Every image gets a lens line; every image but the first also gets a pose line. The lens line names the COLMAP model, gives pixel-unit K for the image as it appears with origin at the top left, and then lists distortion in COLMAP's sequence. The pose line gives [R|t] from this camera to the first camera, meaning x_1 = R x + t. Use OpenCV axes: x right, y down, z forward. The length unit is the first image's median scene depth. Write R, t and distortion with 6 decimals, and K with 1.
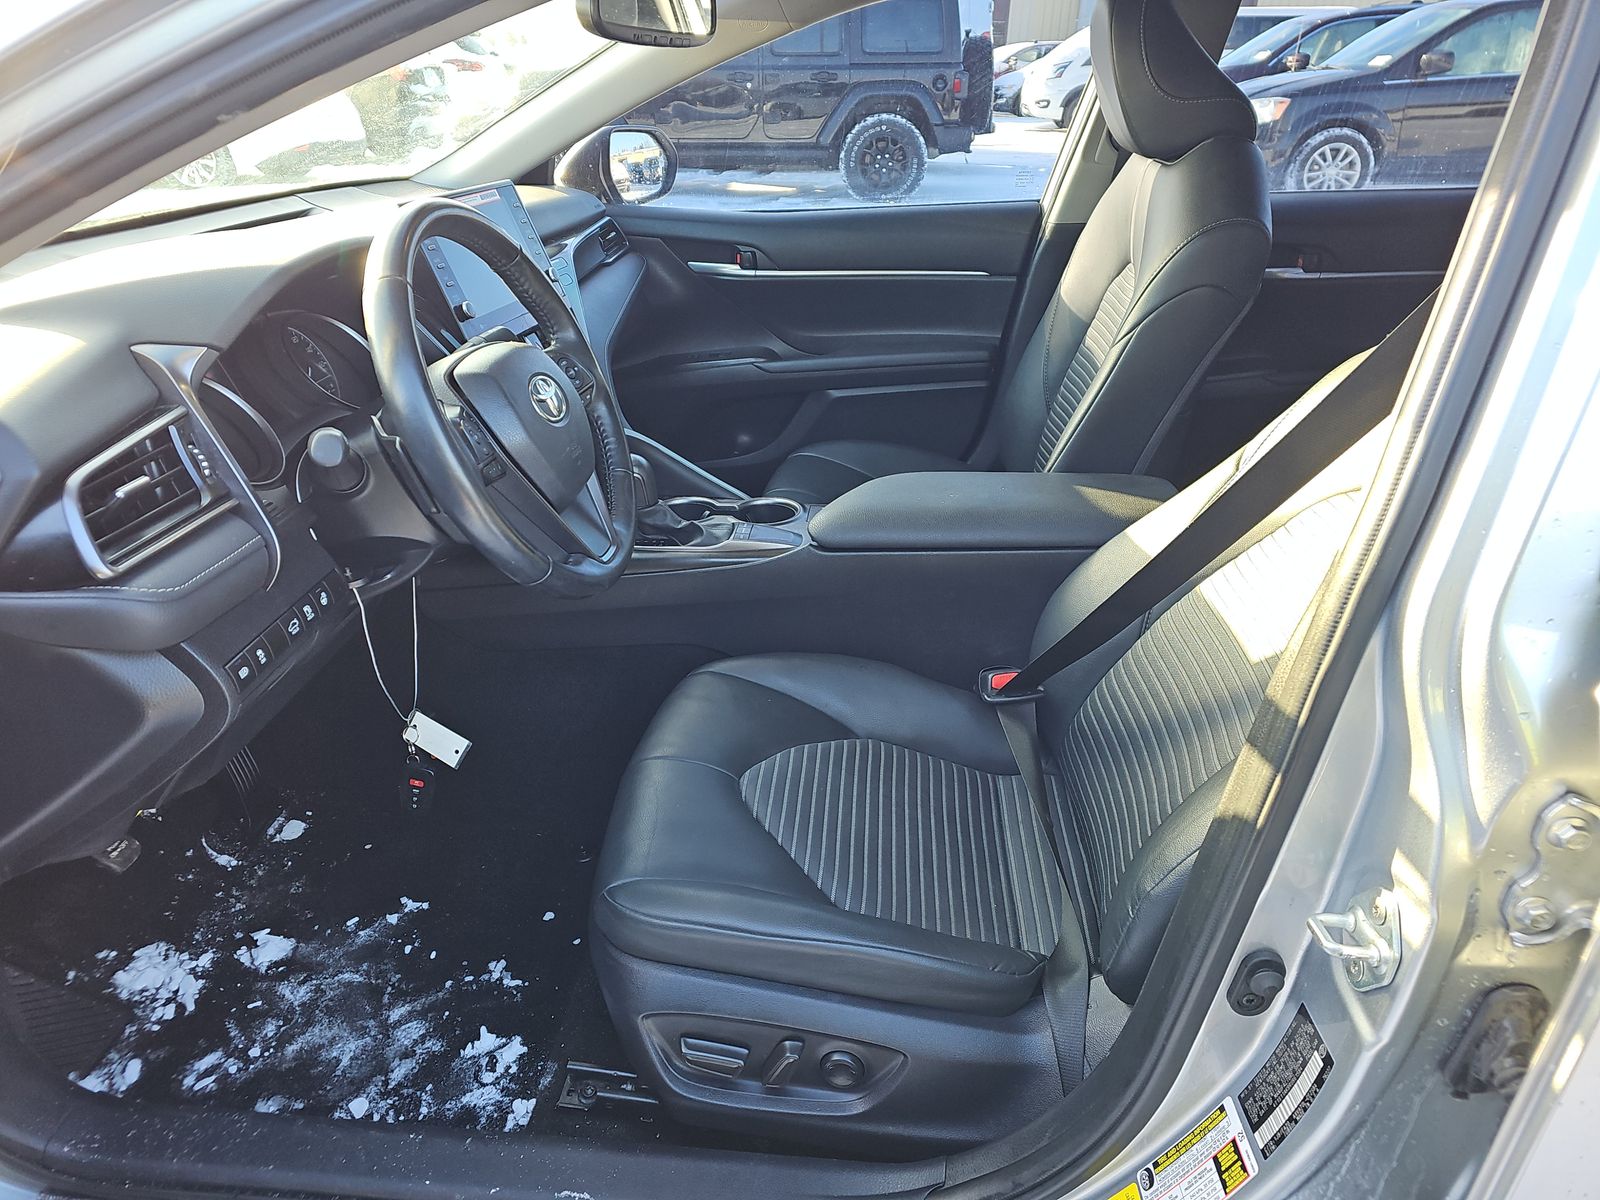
lens RADIAL K [[1065.2, 0, 800.0], [0, 1065.2, 600.0], [0, 0, 1]] dist [0.077473, -0.041655]
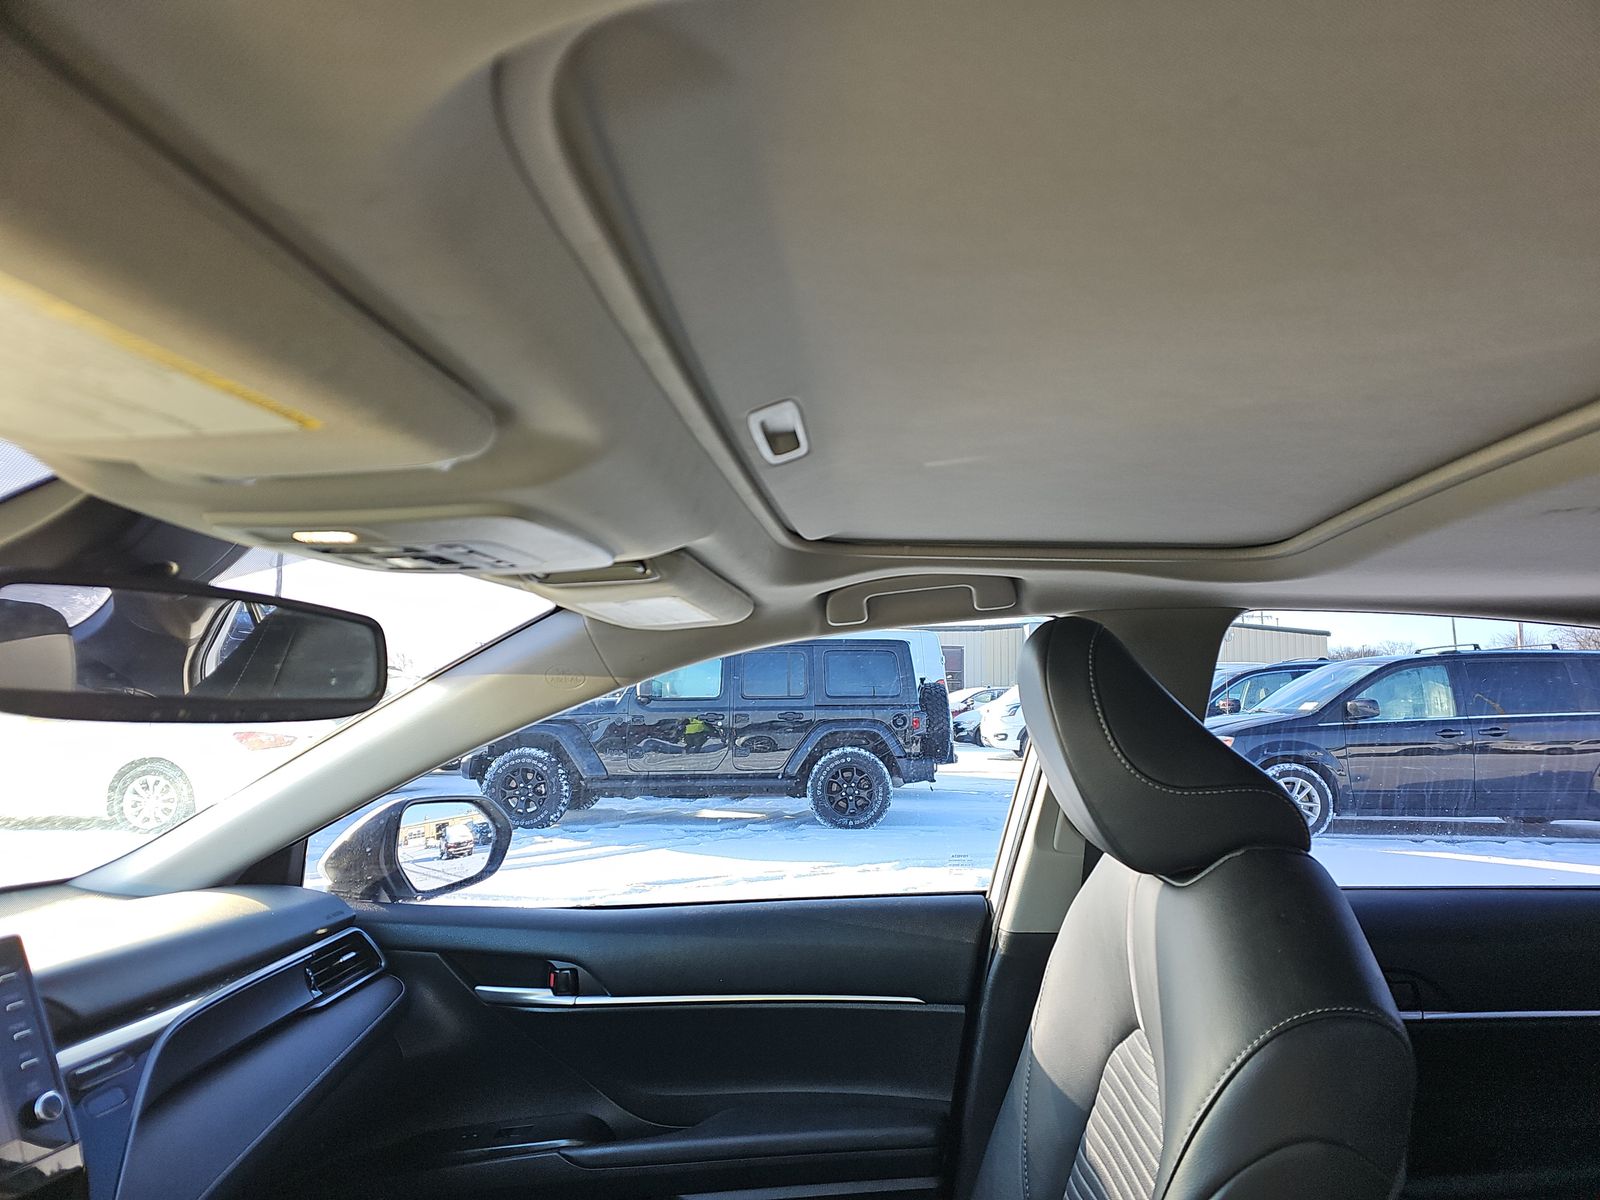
lens RADIAL K [[1065.2, 0, 800.0], [0, 1065.2, 600.0], [0, 0, 1]] dist [0.077473, -0.041655]
pose [[0.999857, -0.005428, 0.016024, 0.090059], [0.013069, 0.849240, -0.527845, -0.163024], [-0.010743, 0.527979, 0.849190, 0.300891]]
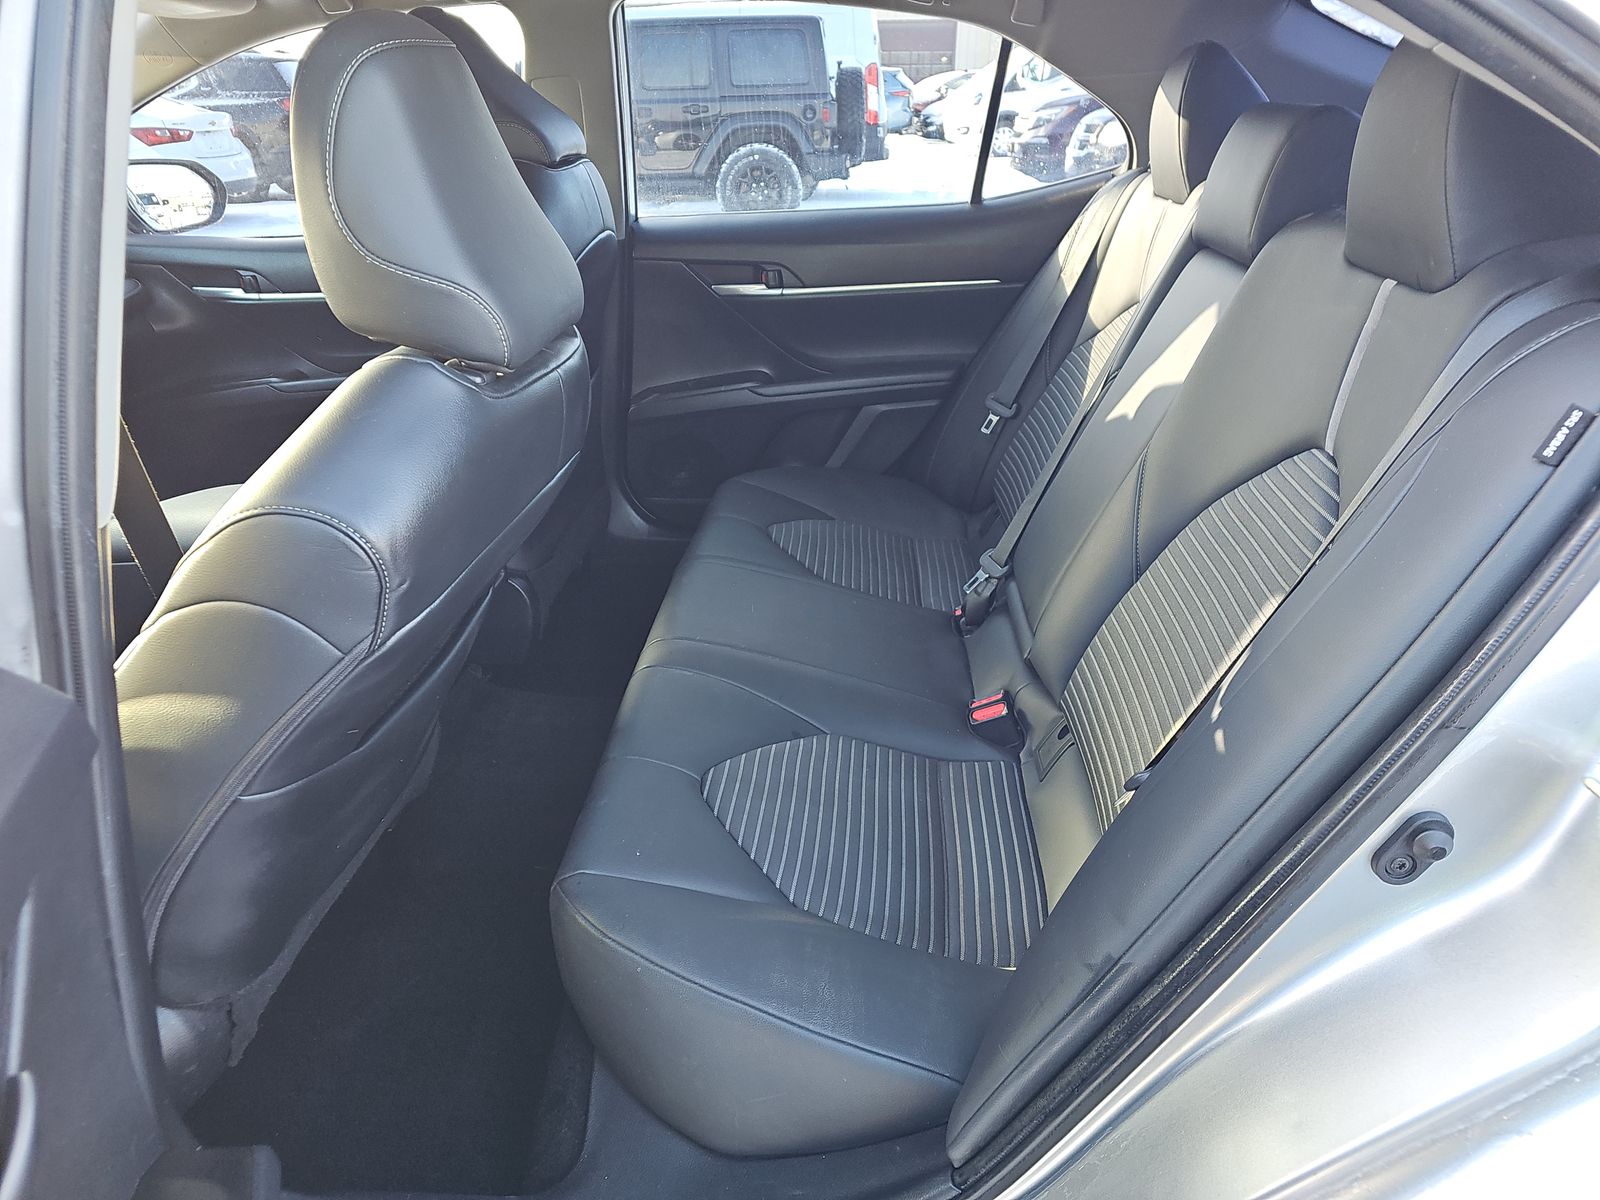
lens RADIAL K [[1086.8, 0, 808.5], [0, 1086.8, 592.6], [0, 0, 1]] dist [0.052247, -0.043944]
pose [[0.998755, -0.038417, 0.031812, 0.450554], [0.039490, 0.998648, -0.033816, 0.038973], [-0.030470, 0.035030, 0.998922, -0.069778]]
